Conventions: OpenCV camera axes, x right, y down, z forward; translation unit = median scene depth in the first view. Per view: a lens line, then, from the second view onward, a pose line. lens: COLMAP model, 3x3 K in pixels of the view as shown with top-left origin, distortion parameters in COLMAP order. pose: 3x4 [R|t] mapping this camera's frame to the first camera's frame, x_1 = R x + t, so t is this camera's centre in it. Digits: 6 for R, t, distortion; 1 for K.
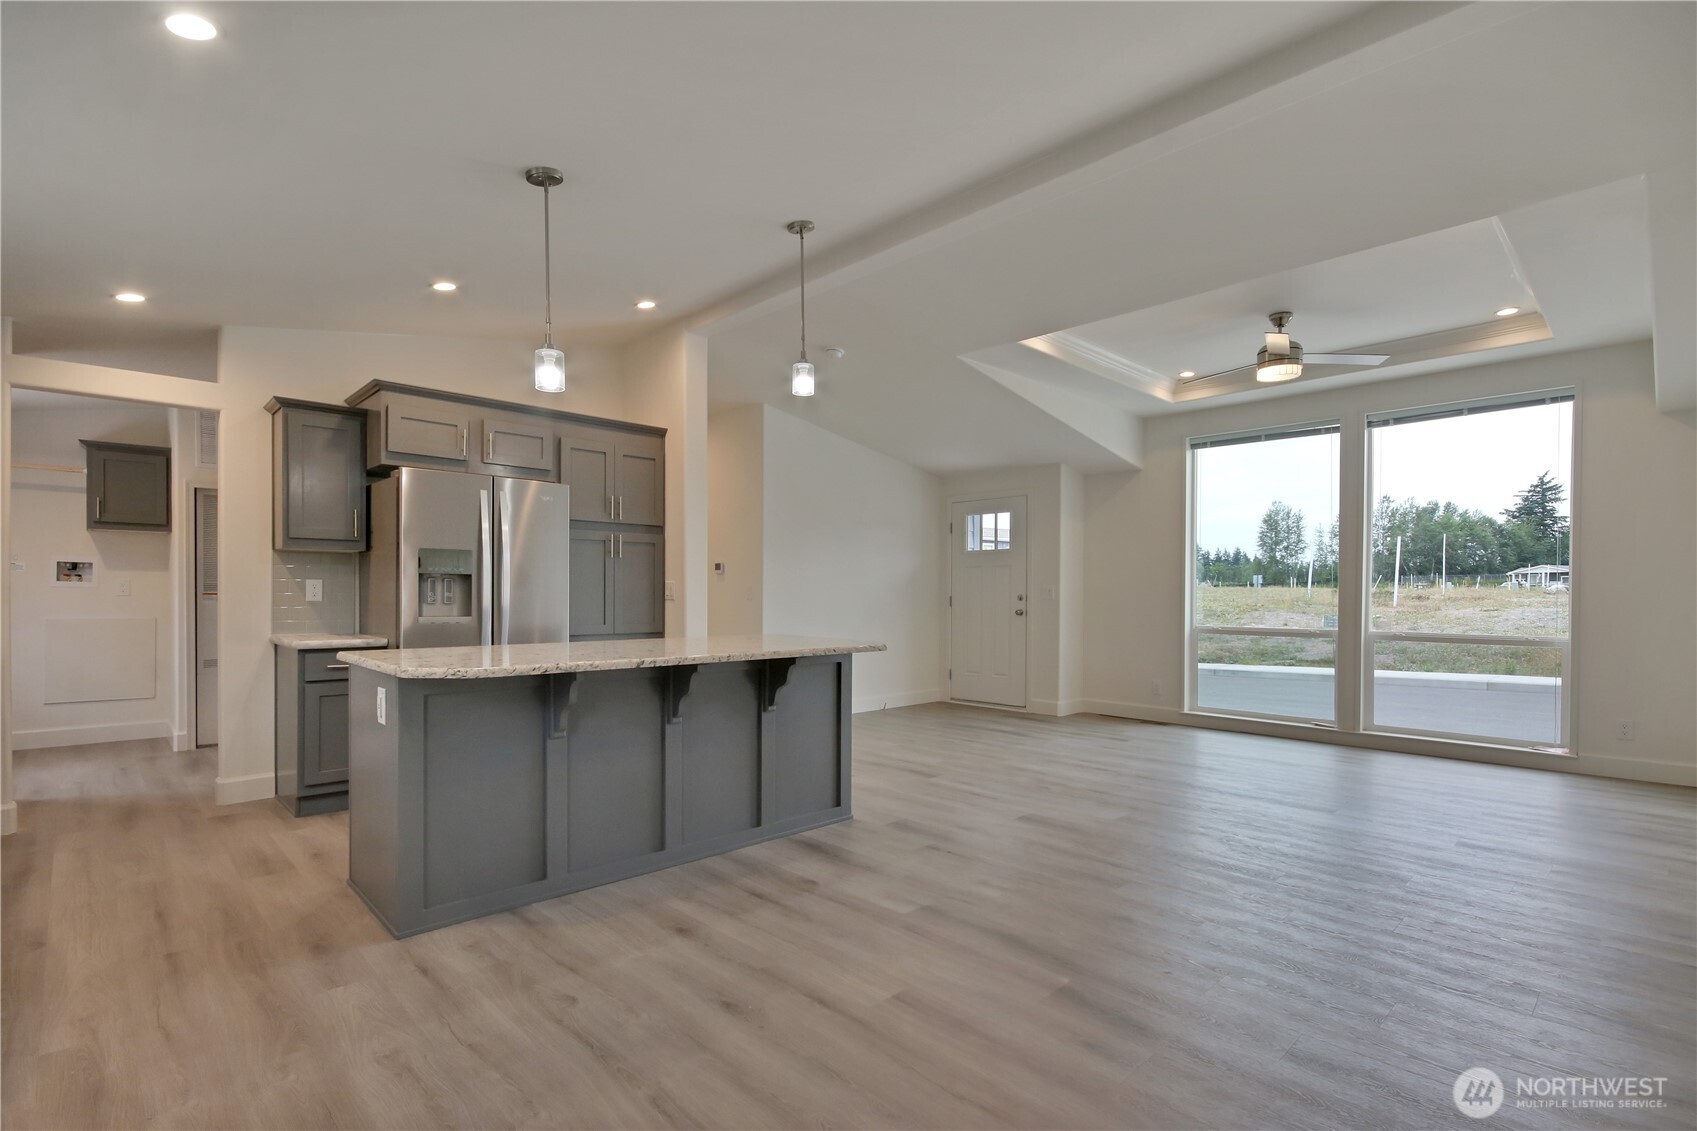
lens RADIAL K [[819.2, 0, 863.1], [0, 819.2, 588.7], [0, 0, 1]] dist [0.000040, 0.000126]
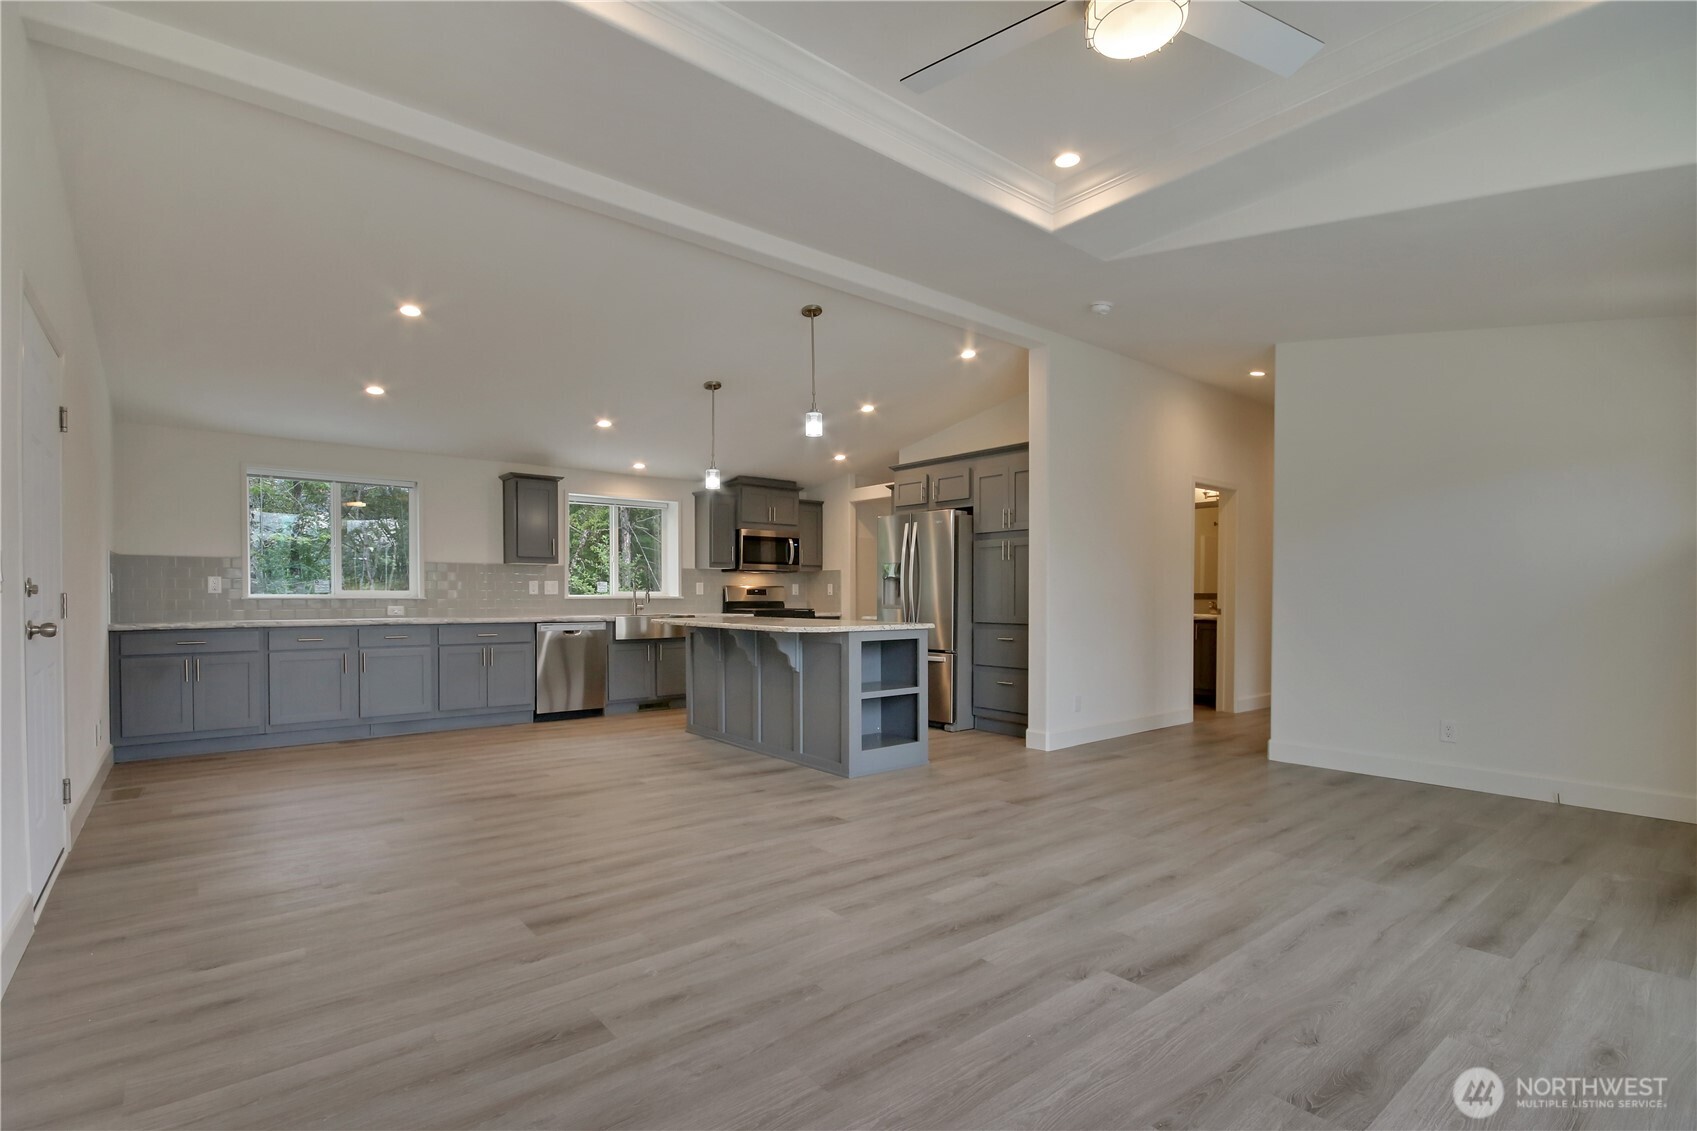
lens RADIAL K [[809.0, 0, 842.1], [0, 809.0, 600.0], [0, 0, 1]] dist [-0.000019, -0.000038]
pose [[-0.114752, -0.002892, -0.993390, 1.266761], [0.001226, 0.999995, -0.003053, 0.031117], [0.993393, -0.001569, -0.114747, 1.245495]]
